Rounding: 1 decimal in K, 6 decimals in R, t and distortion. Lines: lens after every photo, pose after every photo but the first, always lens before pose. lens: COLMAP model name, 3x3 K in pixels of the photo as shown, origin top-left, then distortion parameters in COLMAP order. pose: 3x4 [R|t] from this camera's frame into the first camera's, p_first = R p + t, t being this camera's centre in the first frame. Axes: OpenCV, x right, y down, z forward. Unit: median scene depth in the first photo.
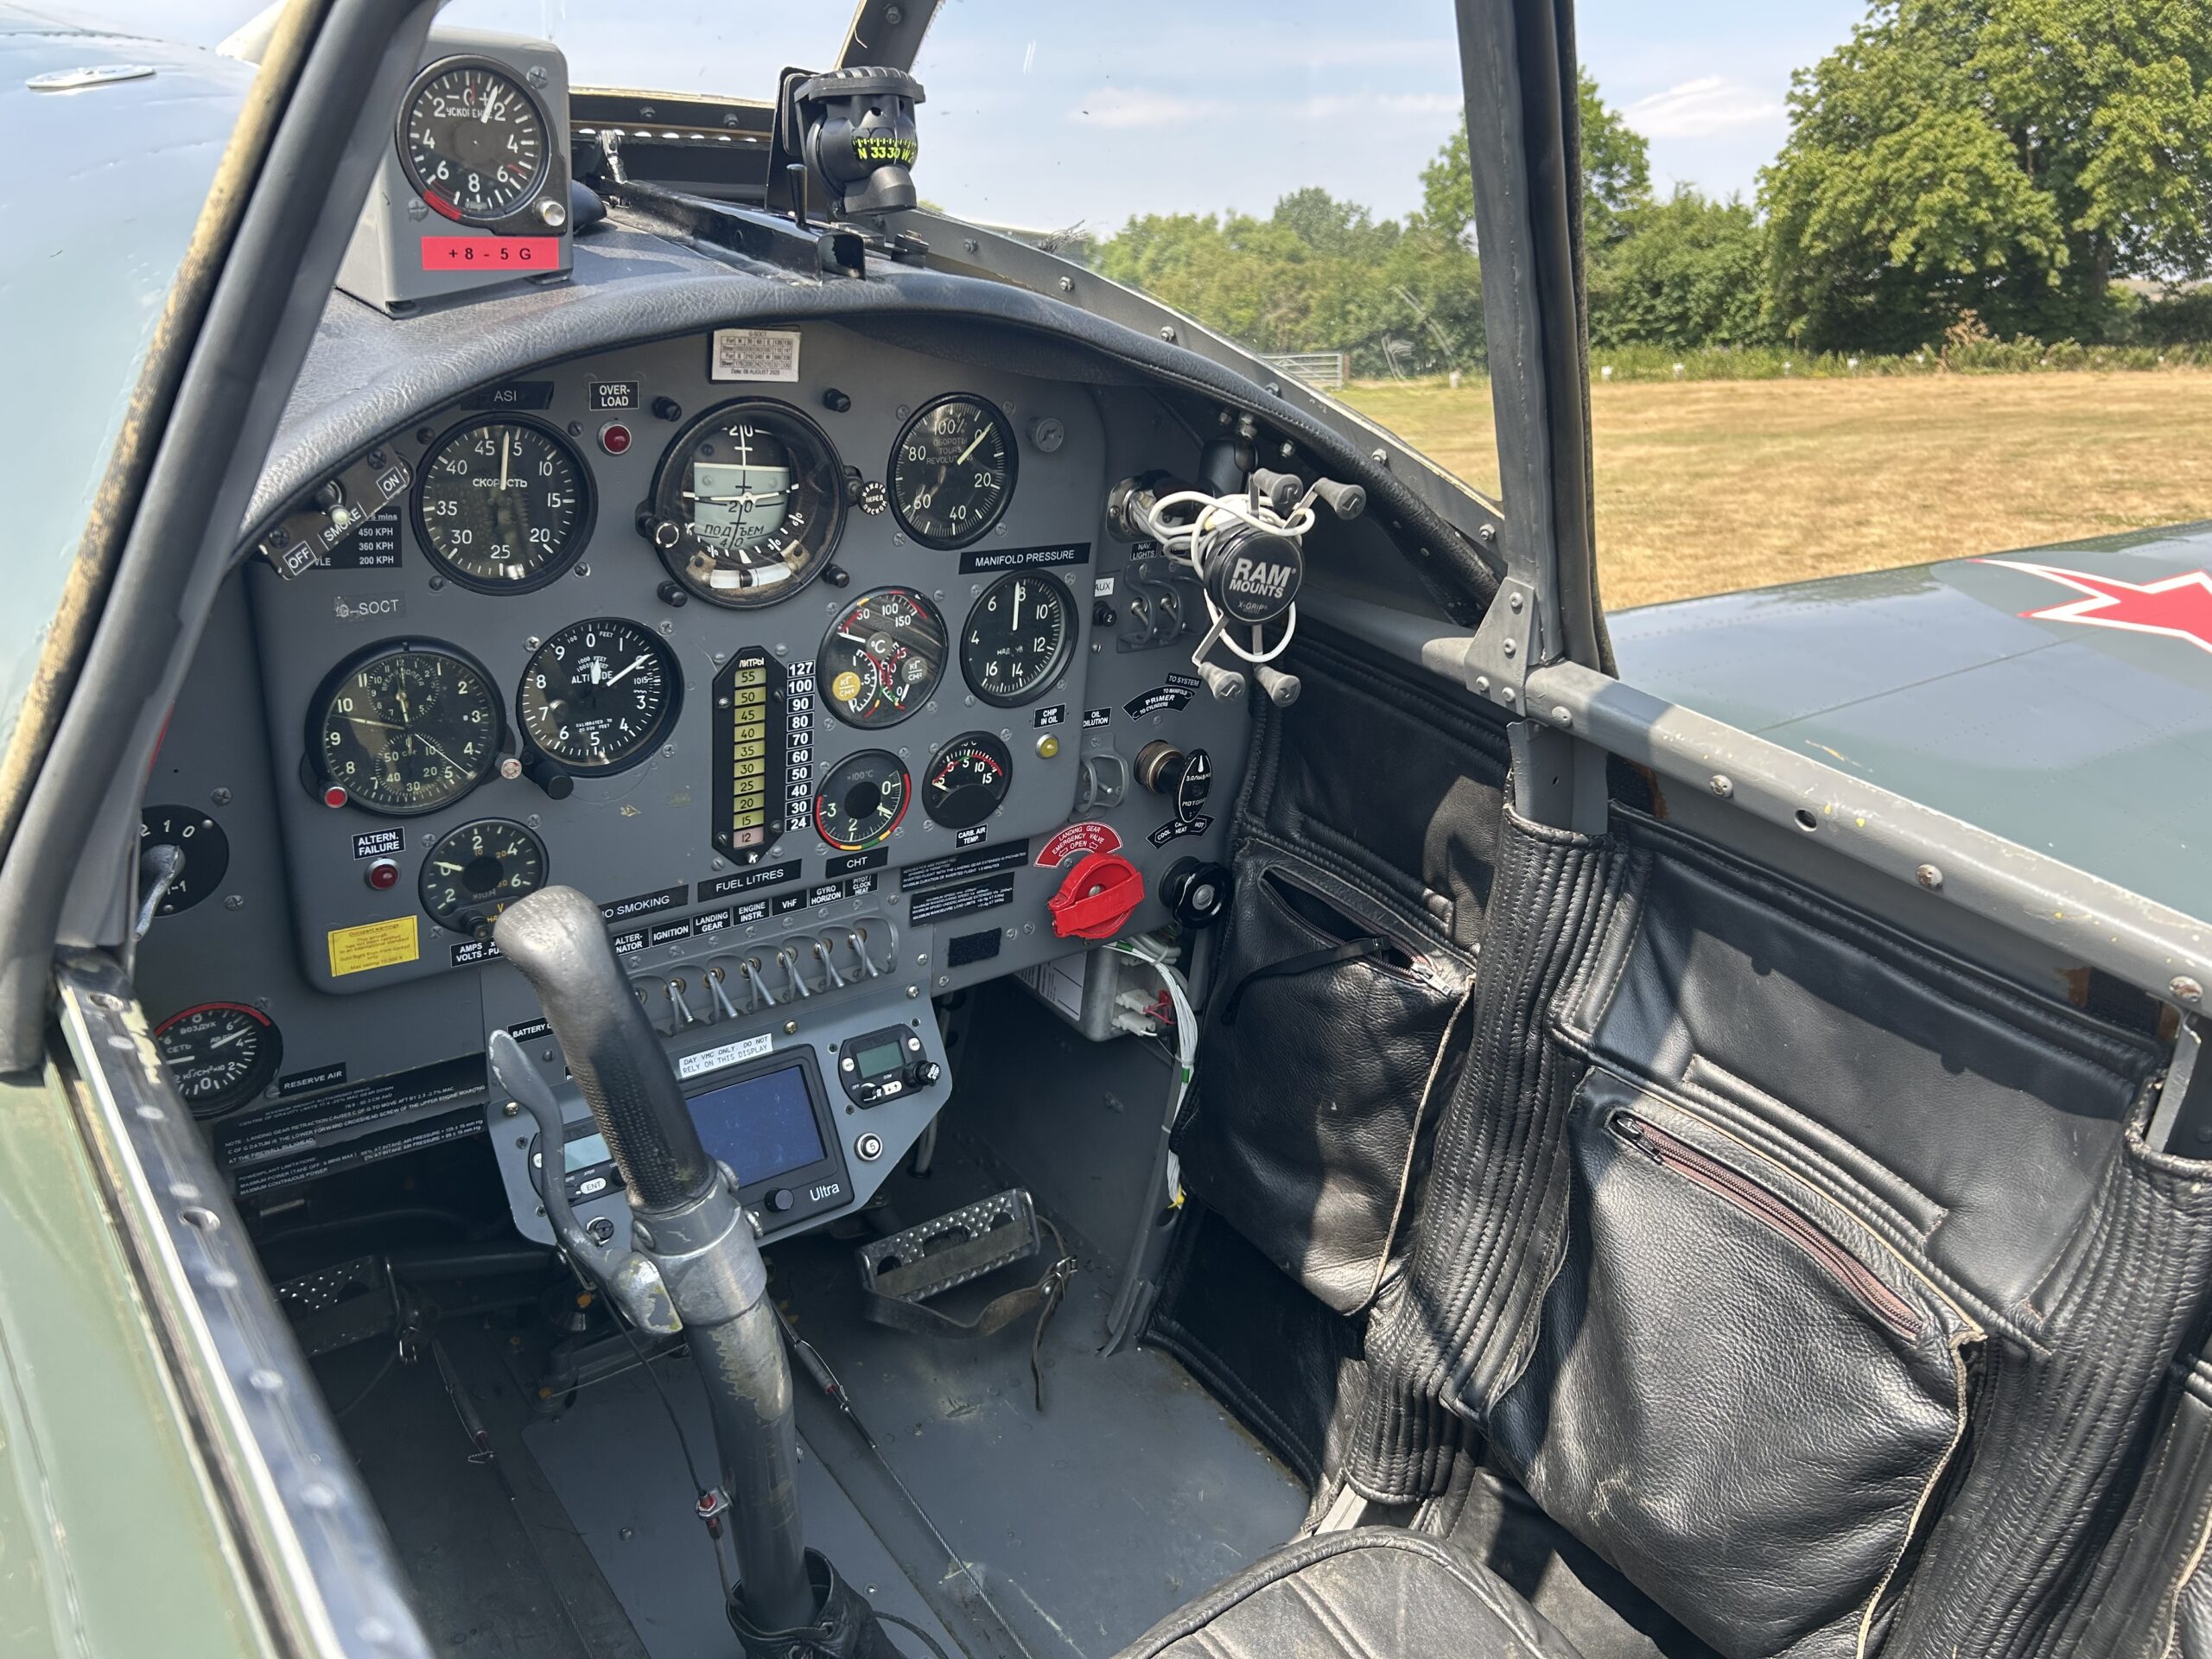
lens RADIAL K [[1670.6, 0, 1108.3], [0, 1670.6, 856.5], [0, 0, 1]] dist [0.037510, -0.054736]
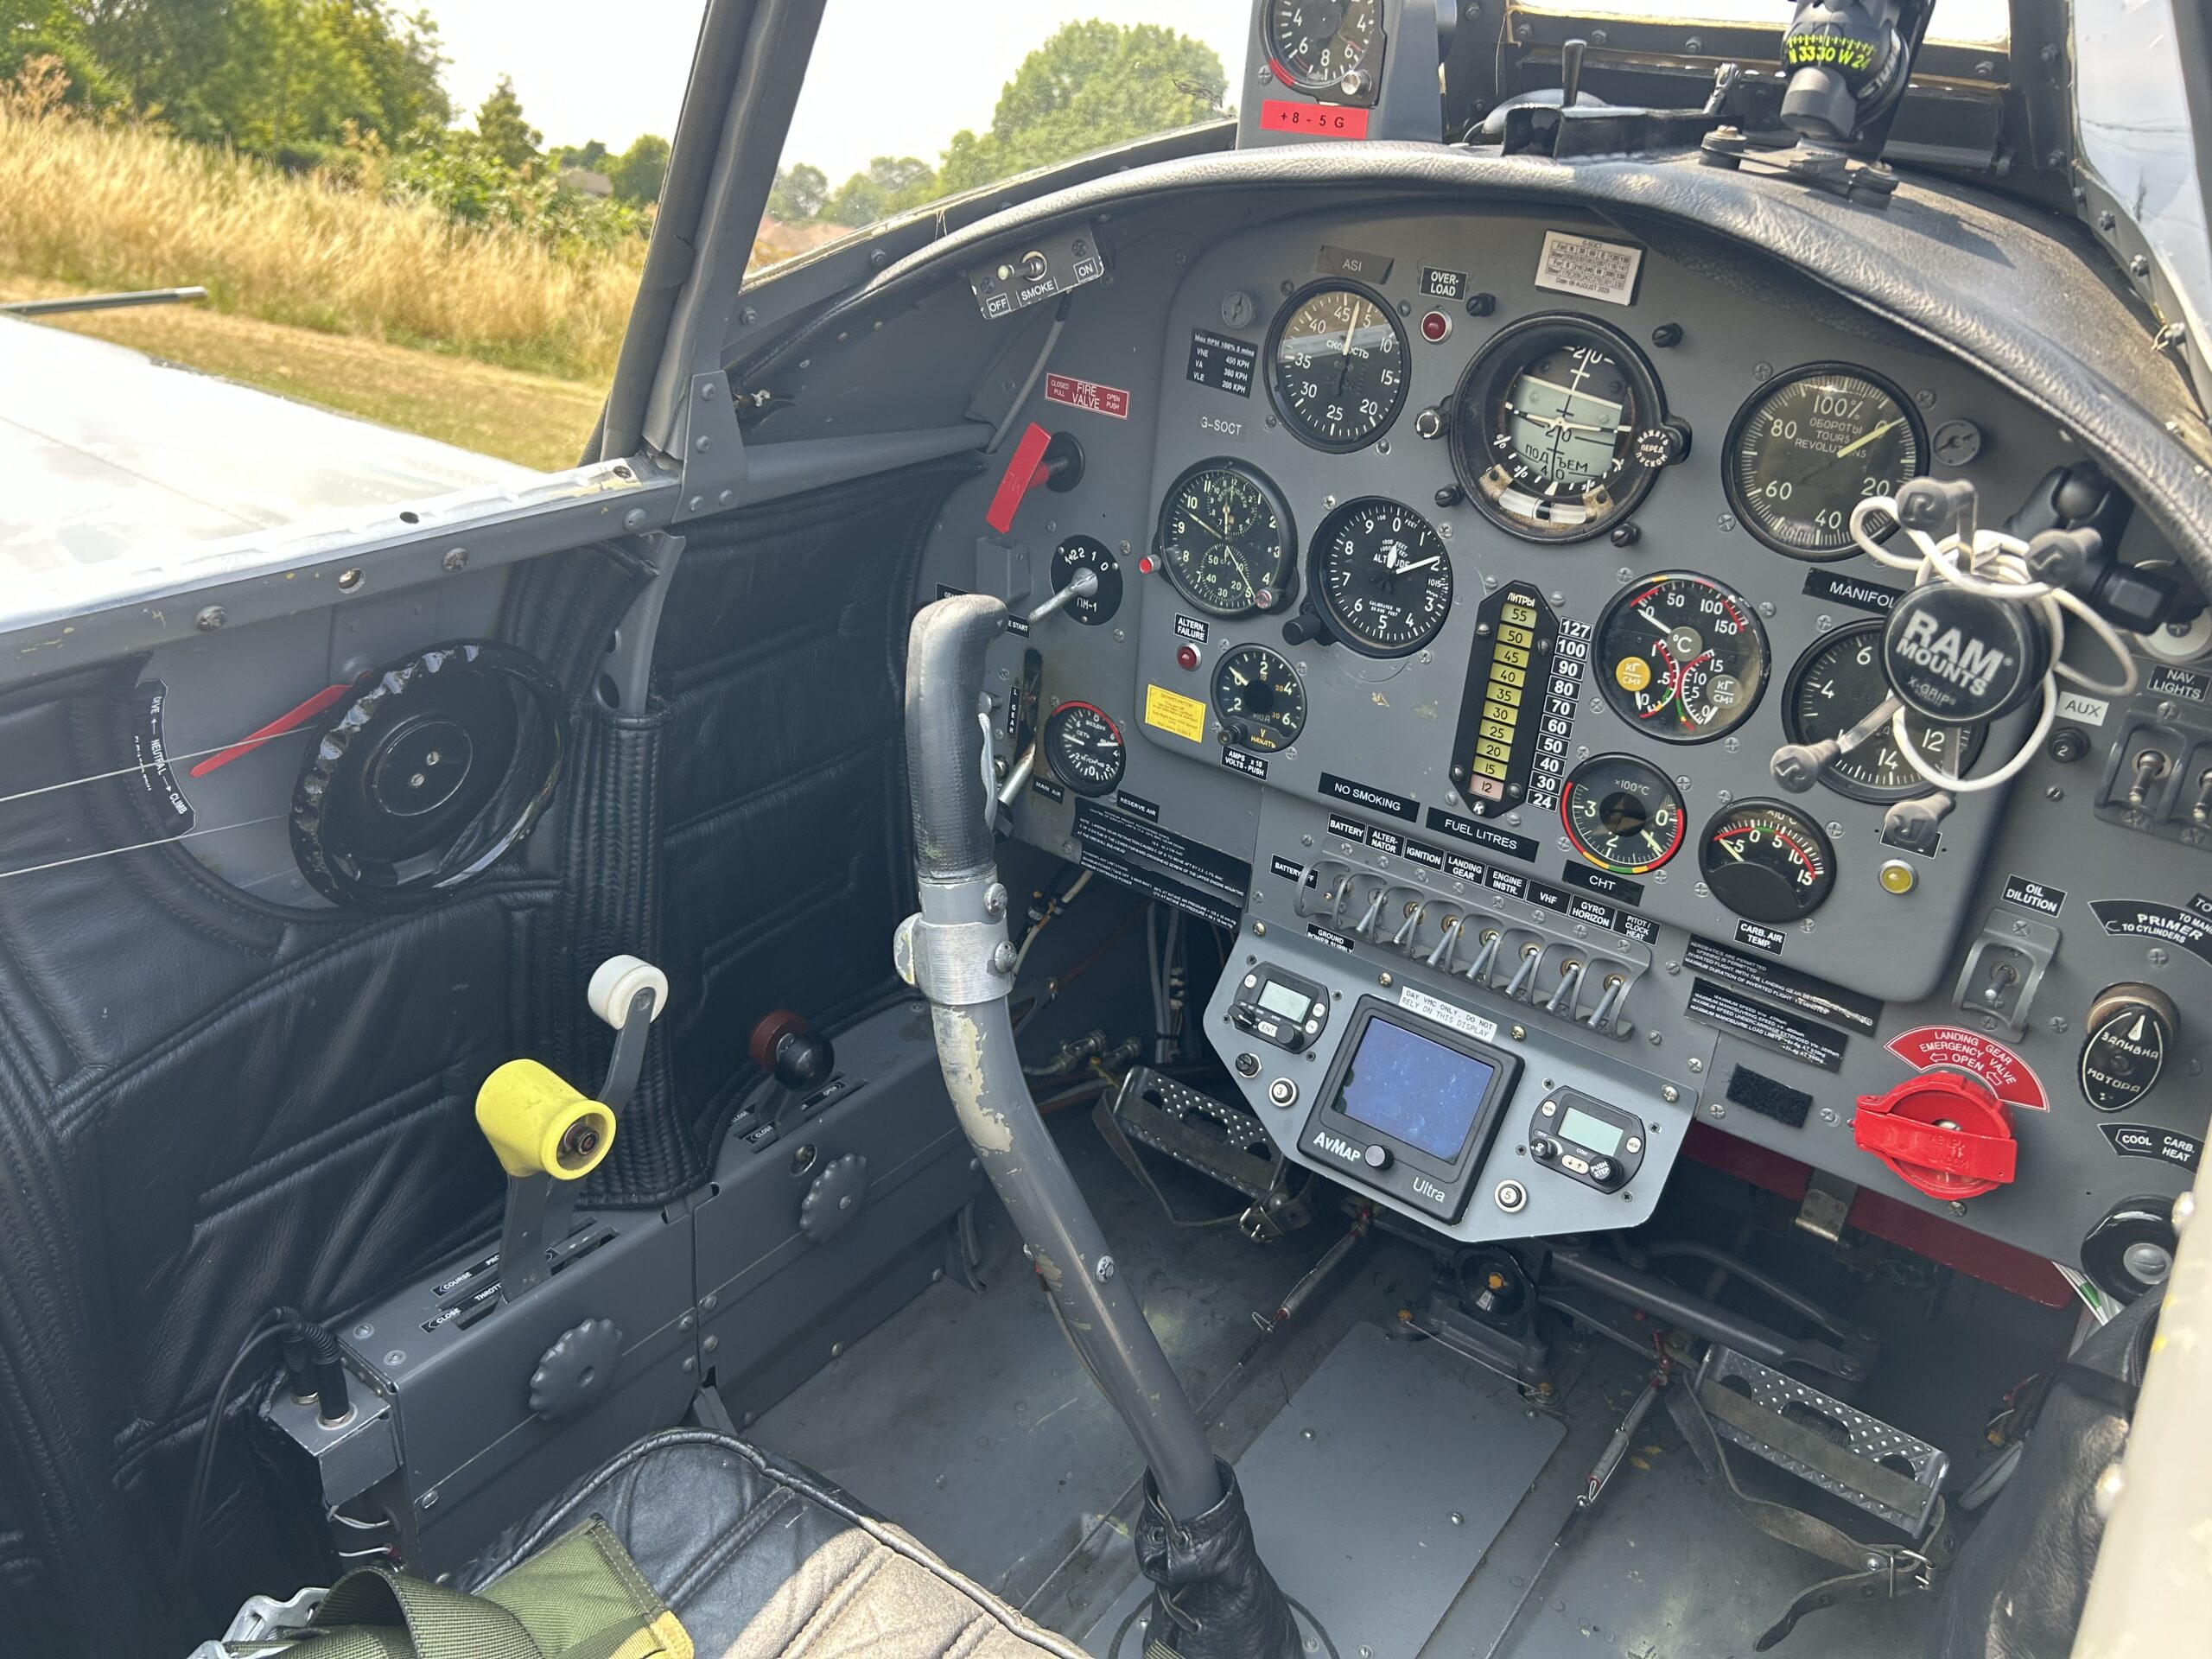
lens RADIAL K [[1671.8, 0, 1095.9], [0, 1671.8, 836.4], [0, 0, 1]] dist [0.053993, -0.103615]
pose [[0.284289, 0.359020, -0.888979, 0.613541], [-0.459412, 0.864864, 0.202364, -0.082667], [0.841499, 0.350878, 0.410810, 0.463335]]
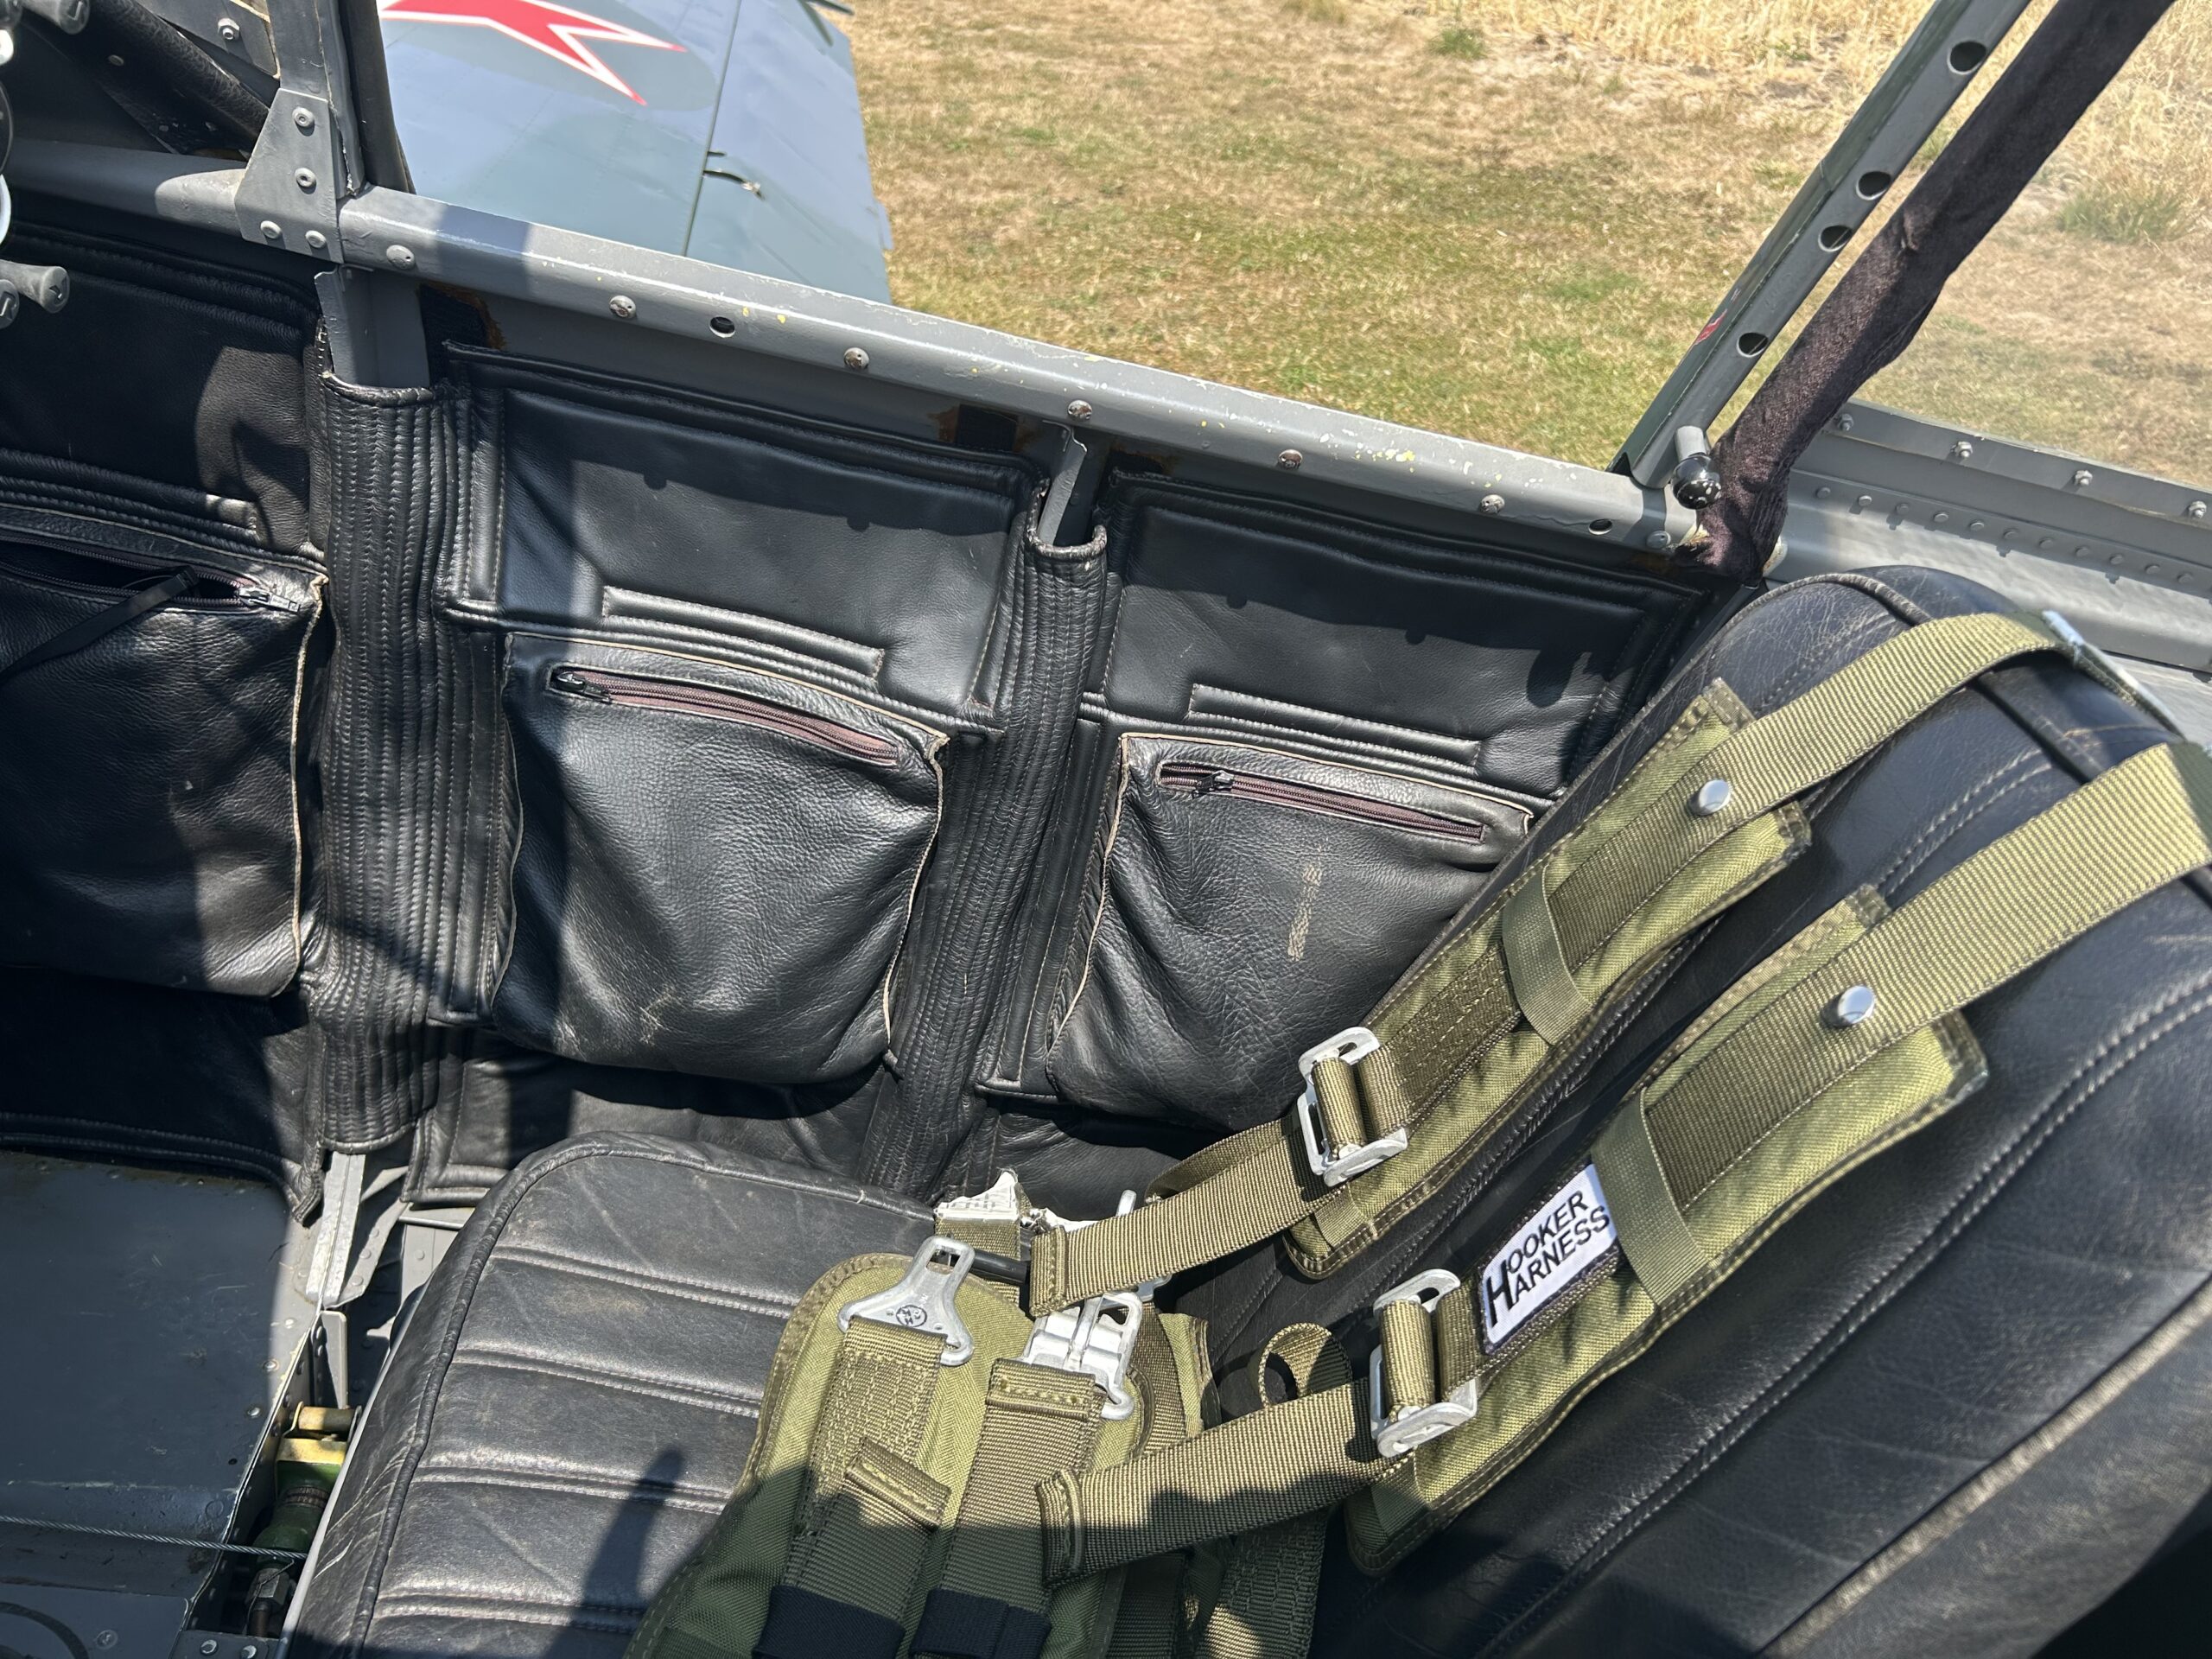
lens RADIAL K [[1670.6, 0, 1108.3], [0, 1670.6, 856.5], [0, 0, 1]] dist [0.037510, -0.054736]
pose [[0.581947, -0.433994, 0.687741, -0.241214], [0.187900, 0.894568, 0.405514, -0.090691], [-0.791221, -0.106761, 0.602139, 0.171821]]
